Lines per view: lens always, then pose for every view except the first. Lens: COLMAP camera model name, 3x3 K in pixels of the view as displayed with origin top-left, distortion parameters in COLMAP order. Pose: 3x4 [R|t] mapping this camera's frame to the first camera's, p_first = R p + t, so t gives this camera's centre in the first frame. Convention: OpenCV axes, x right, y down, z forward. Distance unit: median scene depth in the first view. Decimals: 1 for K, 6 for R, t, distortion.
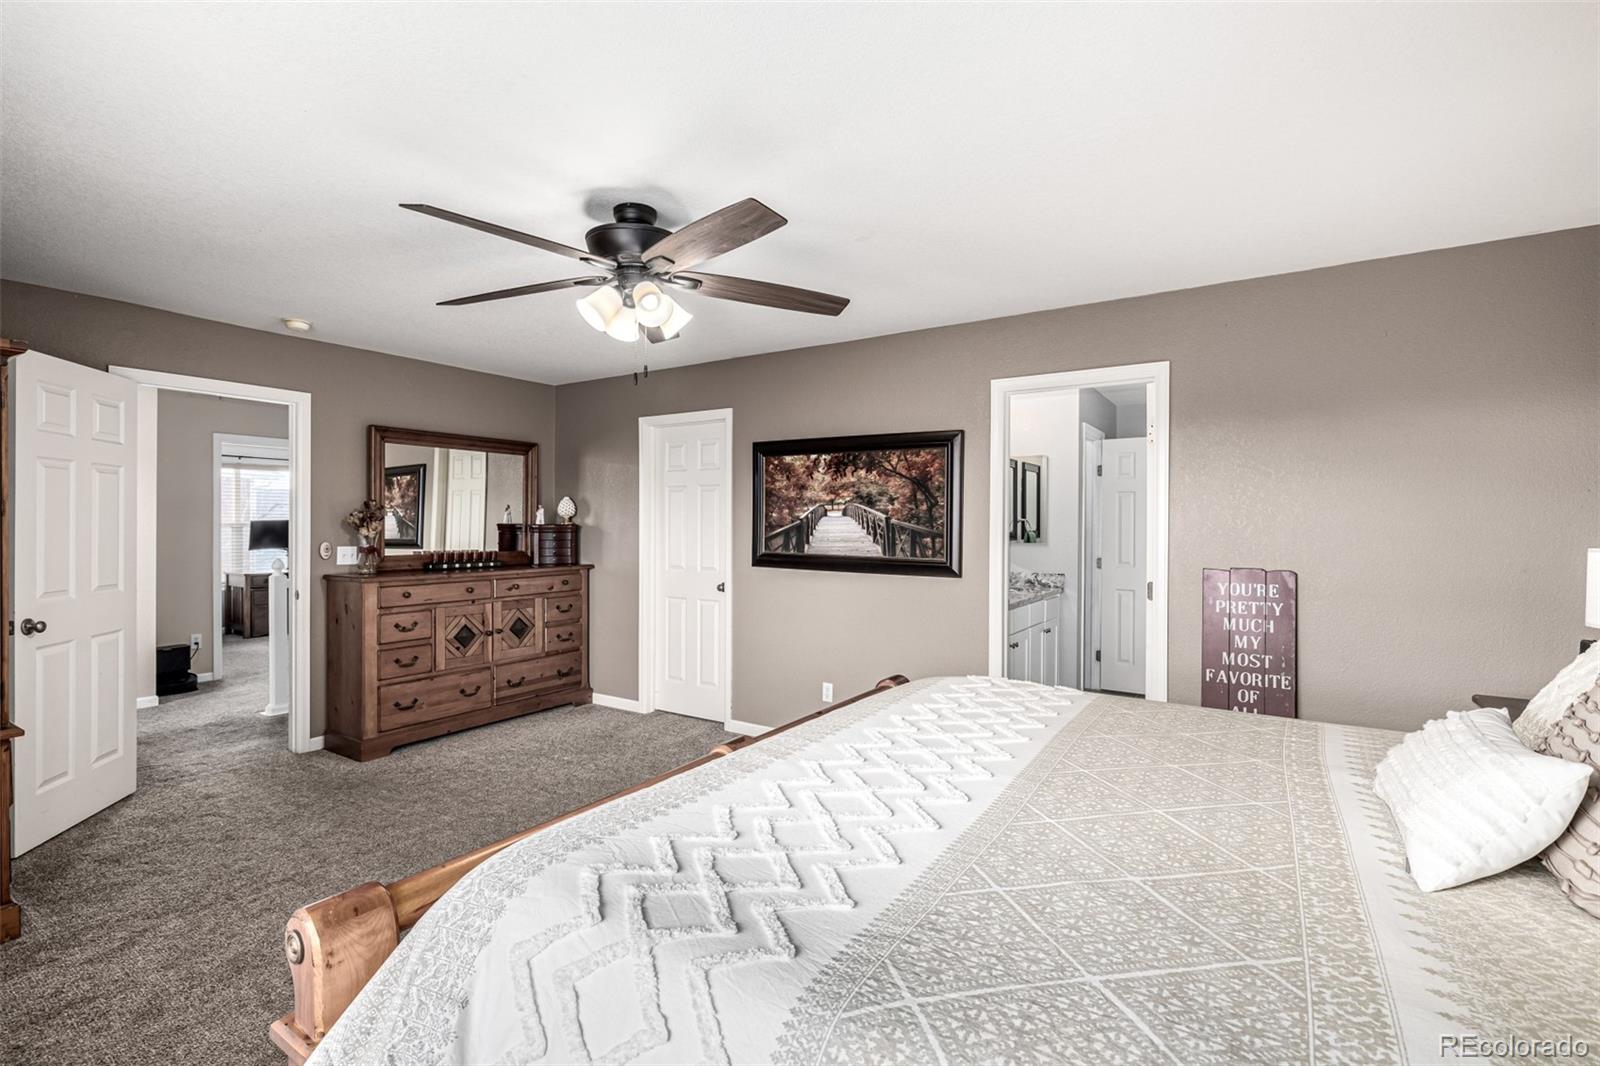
lens RADIAL K [[712.8, 0, 794.5], [0, 712.8, 534.6], [0, 0, 1]] dist [-0.003926, 0.000459]
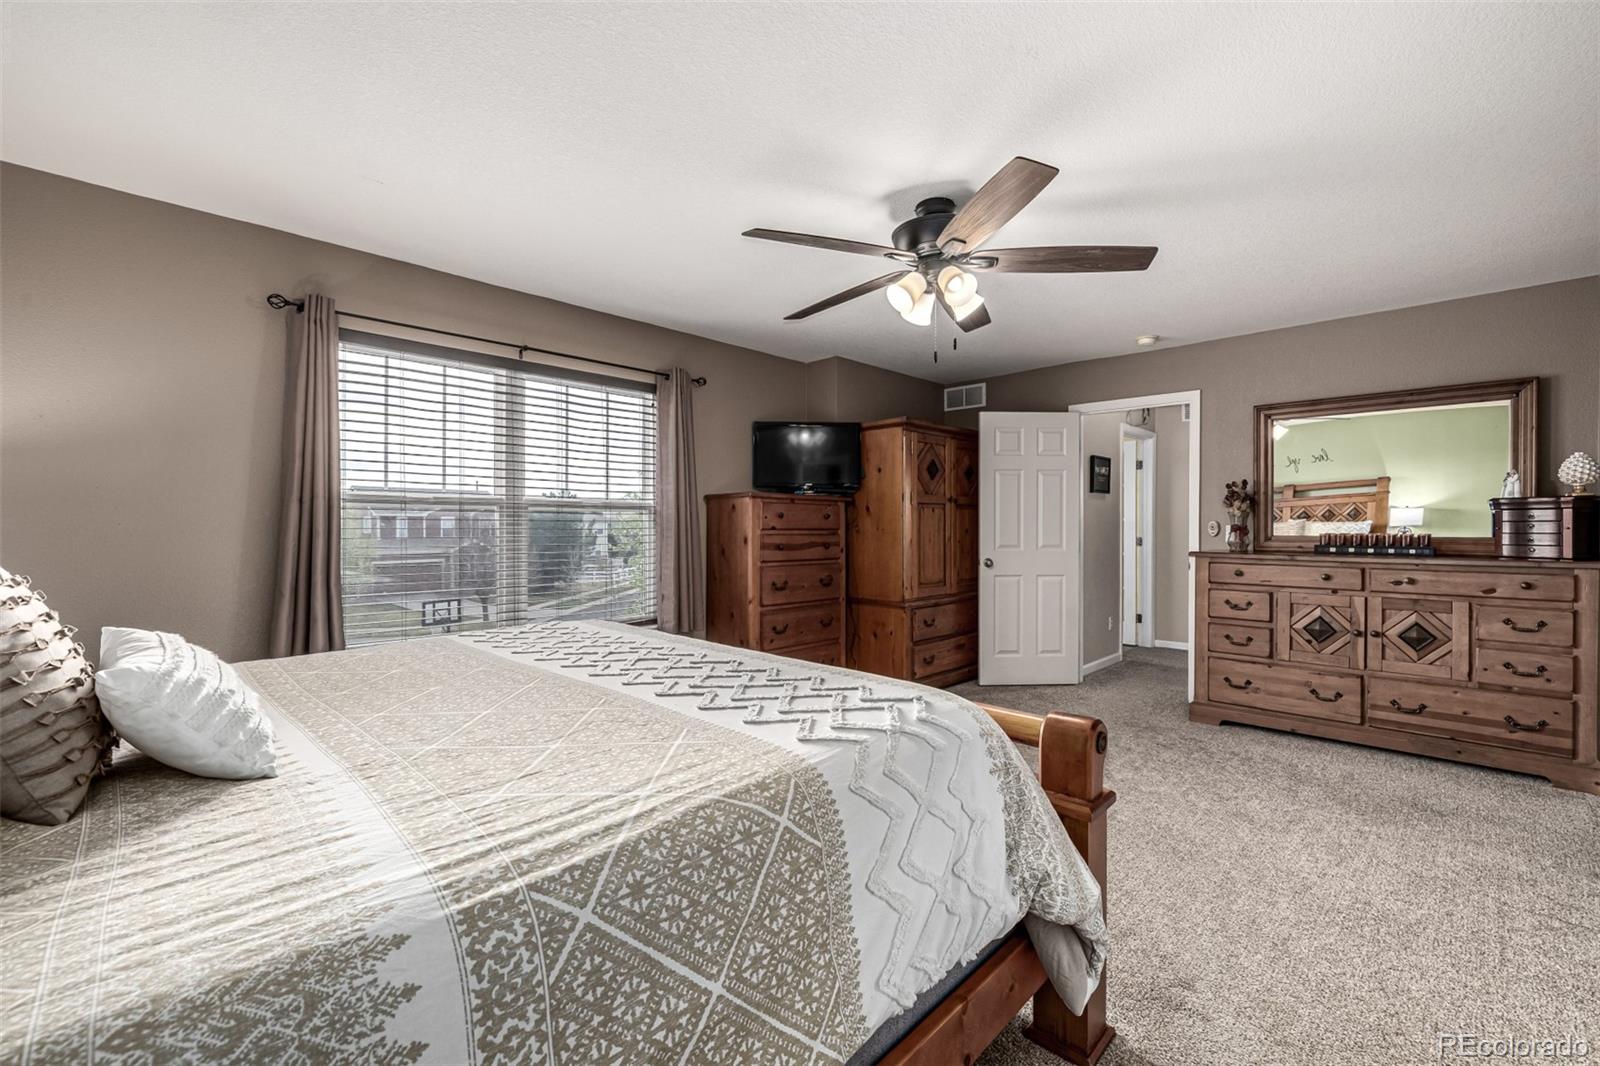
lens RADIAL K [[675.0, 0, 797.1], [0, 675.0, 535.8], [0, 0, 1]] dist [0.001253, -0.000071]
pose [[-0.191576, 0.017462, -0.981322, 0.493874], [-0.009421, 0.999763, 0.019629, 0.019342], [0.981432, 0.013006, -0.191367, 0.565421]]
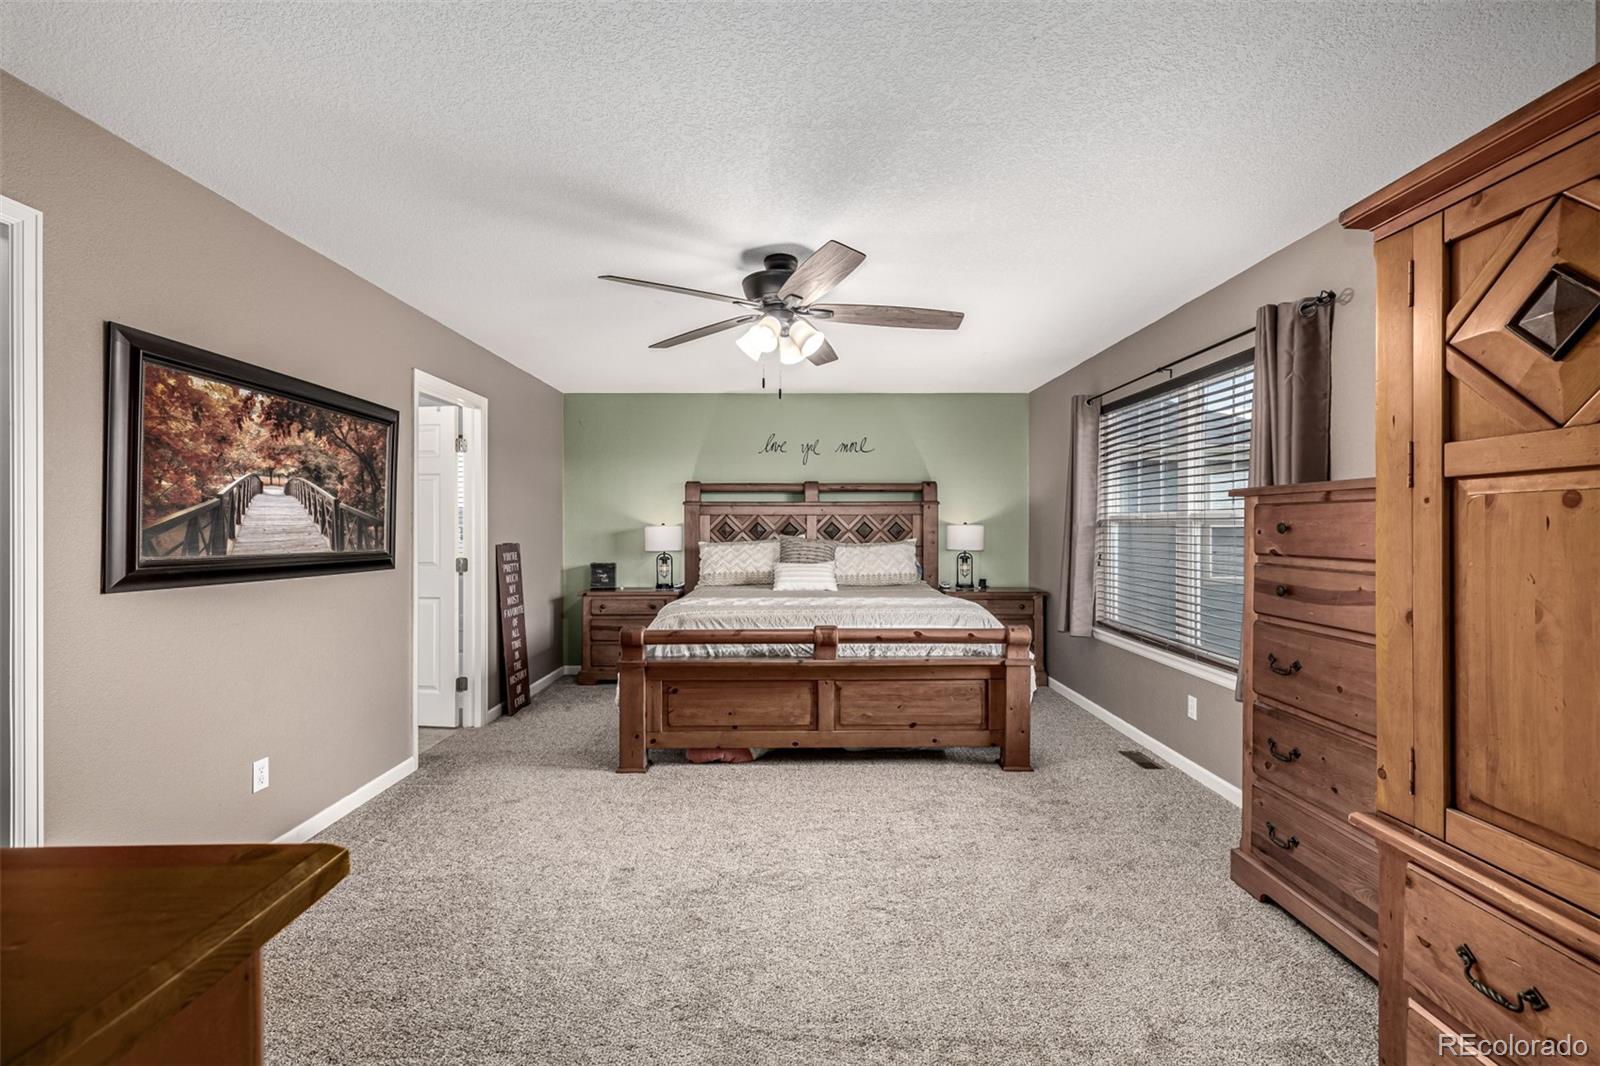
lens RADIAL K [[675.0, 0, 797.1], [0, 675.0, 535.8], [0, 0, 1]] dist [0.001253, -0.000071]
pose [[-0.552870, -0.015988, 0.833114, -0.714884], [0.004698, 0.999740, 0.022304, 0.000438], [-0.833254, 0.016246, -0.552651, 0.942029]]
